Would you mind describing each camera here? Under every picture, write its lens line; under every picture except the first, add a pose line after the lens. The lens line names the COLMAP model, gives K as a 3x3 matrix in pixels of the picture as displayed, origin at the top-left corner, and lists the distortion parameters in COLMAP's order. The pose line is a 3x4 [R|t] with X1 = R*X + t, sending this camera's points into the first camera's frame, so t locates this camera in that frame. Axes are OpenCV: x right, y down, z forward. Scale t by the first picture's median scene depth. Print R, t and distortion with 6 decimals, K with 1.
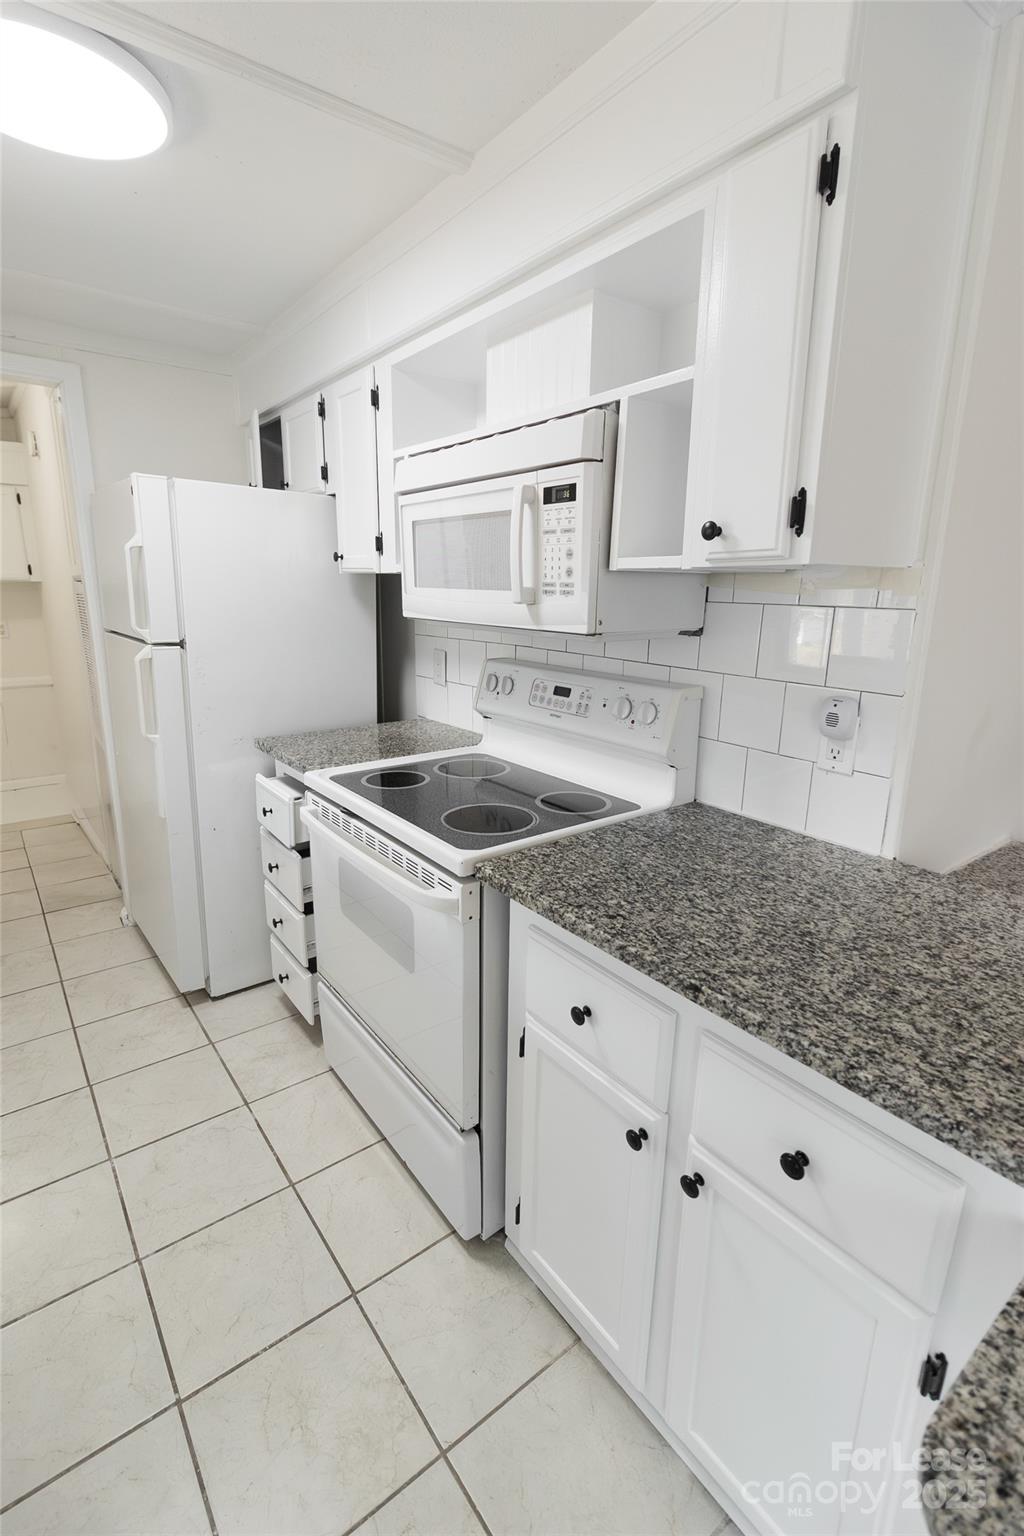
lens RADIAL K [[717.8, 0, 504.7], [0, 717.8, 764.5], [0, 0, 1]] dist [0.000203, 0.001376]
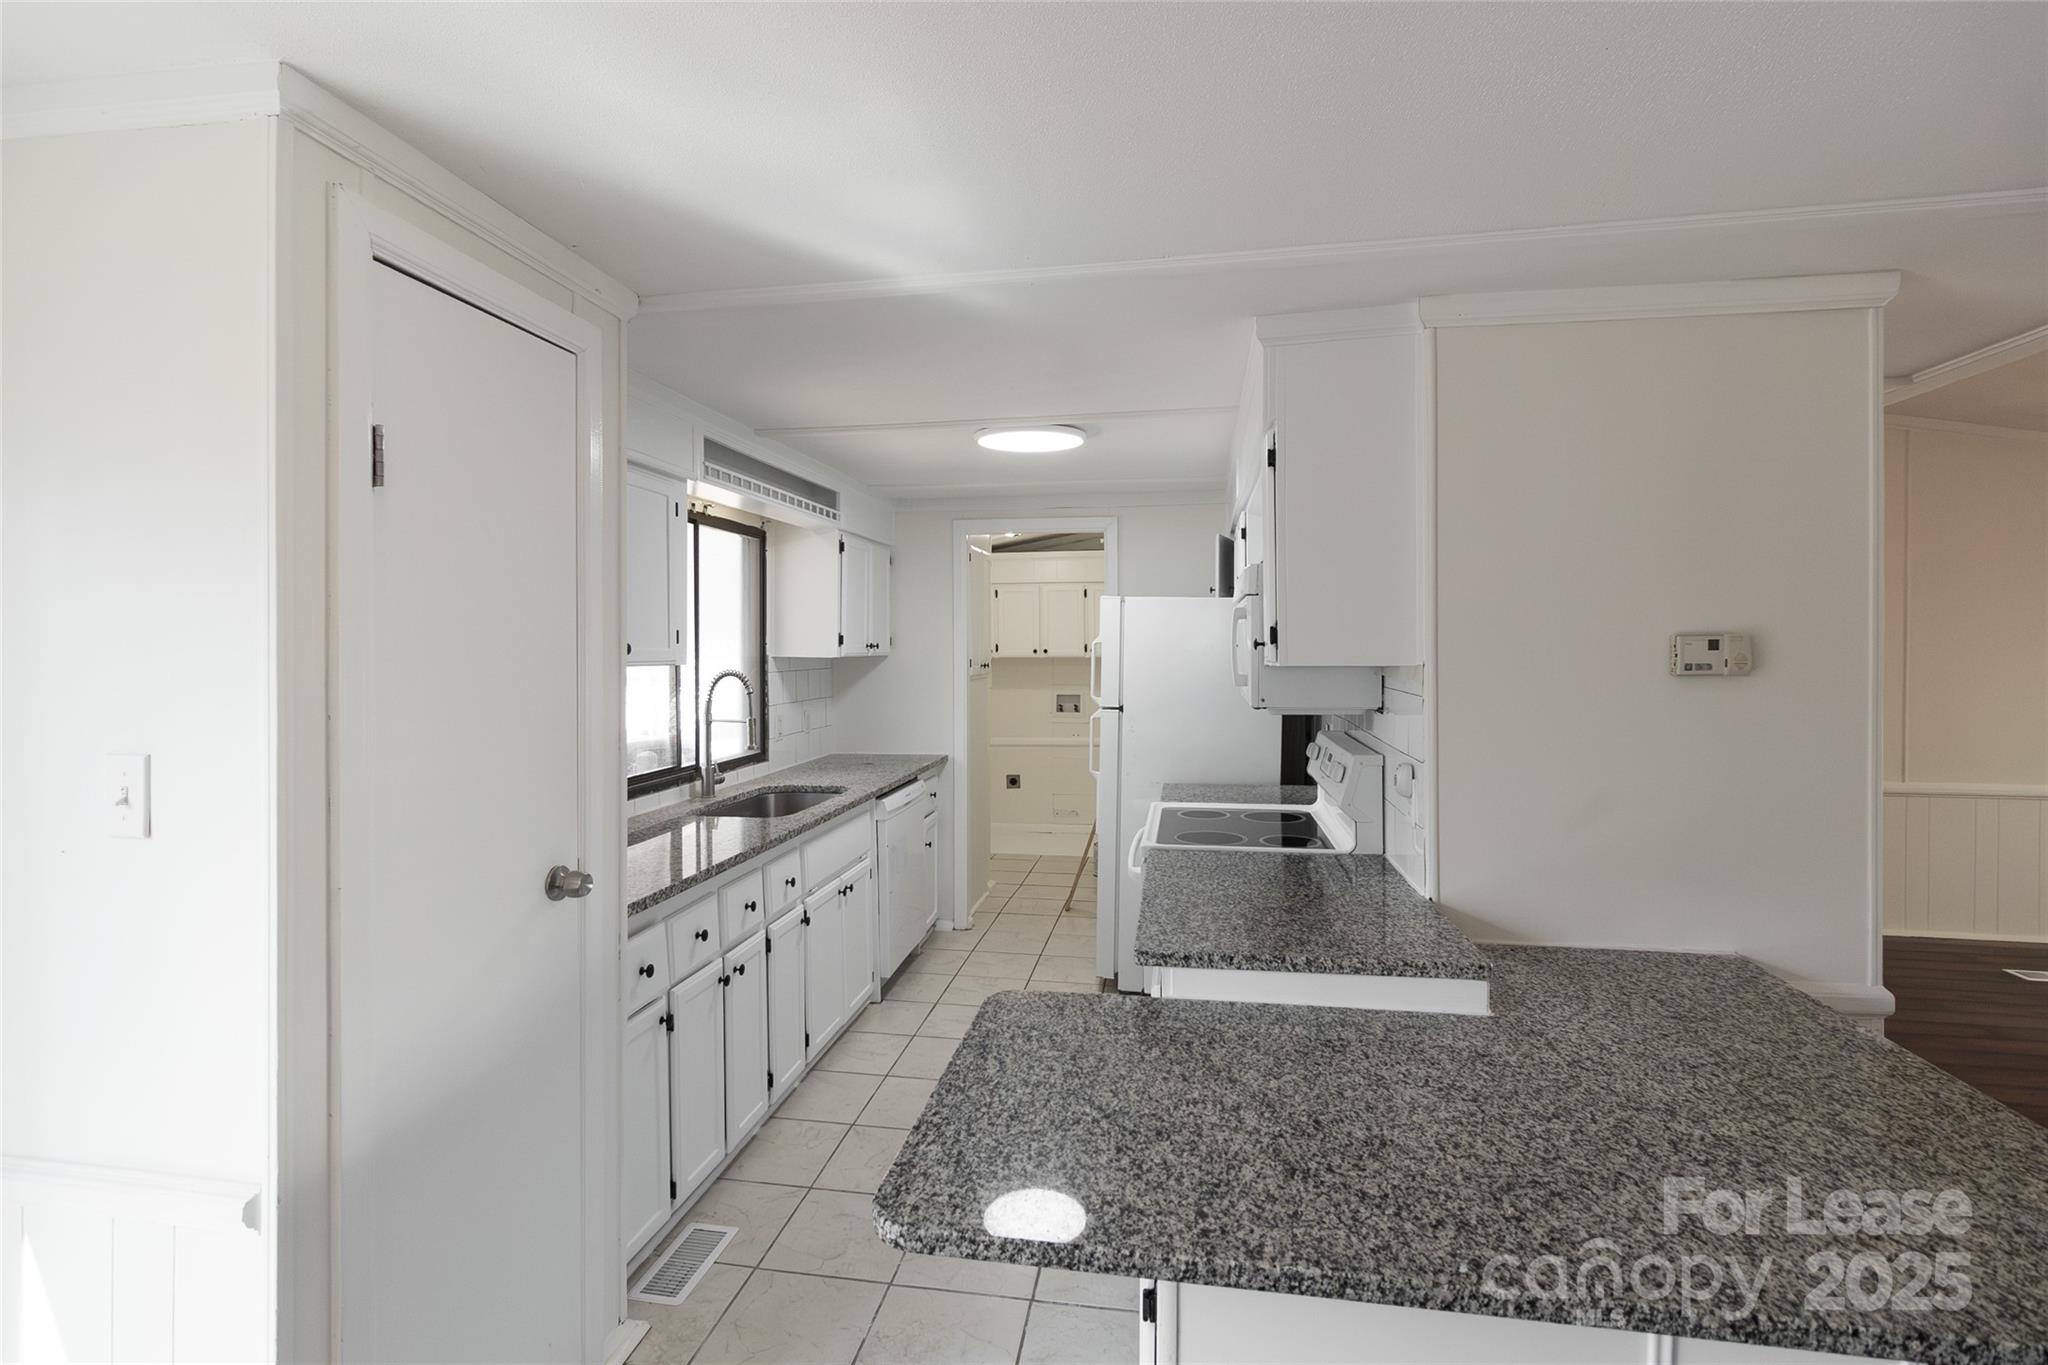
lens RADIAL K [[937.7, 0, 1020.1], [0, 937.7, 648.0], [0, 0, 1]] dist [0.002217, 0.000511]
pose [[0.692800, -0.010035, -0.721060, 1.051049], [-0.165930, 0.970855, -0.172939, 0.095232], [0.701781, 0.239458, 0.670943, -0.563576]]
